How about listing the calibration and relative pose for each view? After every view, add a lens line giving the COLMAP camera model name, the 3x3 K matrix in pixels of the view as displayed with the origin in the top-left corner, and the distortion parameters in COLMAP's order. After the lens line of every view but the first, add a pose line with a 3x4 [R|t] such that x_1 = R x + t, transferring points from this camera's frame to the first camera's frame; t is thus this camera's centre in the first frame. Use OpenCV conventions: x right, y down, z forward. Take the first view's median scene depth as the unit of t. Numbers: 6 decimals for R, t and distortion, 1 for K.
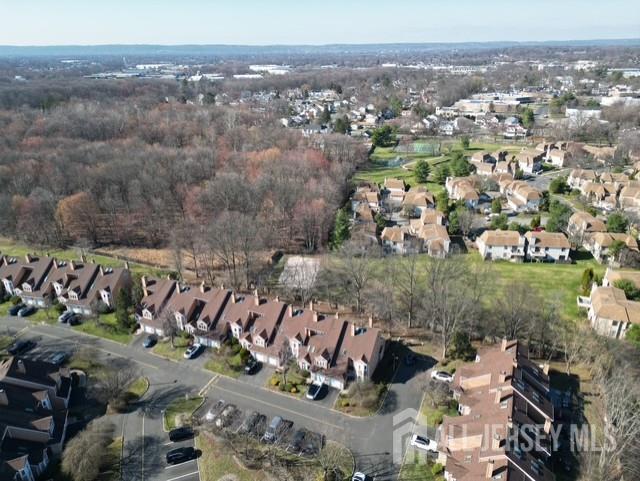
lens RADIAL K [[449.3, 0, 320.0], [0, 449.3, 240.5], [0, 0, 1]] dist [0.097467, -0.088425]
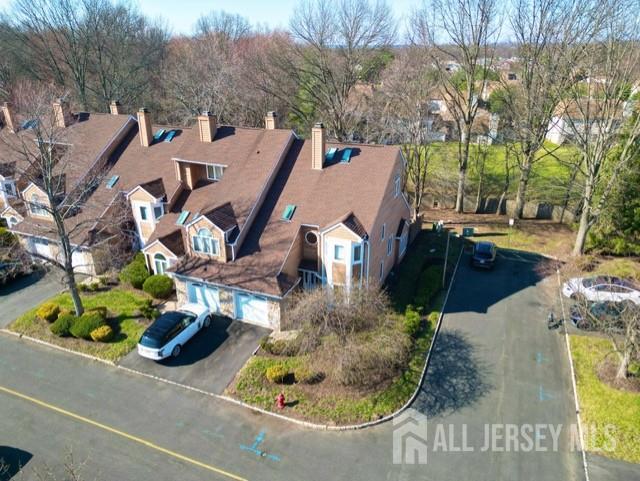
lens RADIAL K [[449.3, 0, 320.0], [0, 449.3, 240.5], [0, 0, 1]] dist [0.097467, -0.088425]
pose [[0.999746, -0.004310, 0.022105, 0.069759], [0.004301, 0.999991, 0.000439, 0.269928], [-0.022107, -0.000344, 0.999756, 0.708183]]
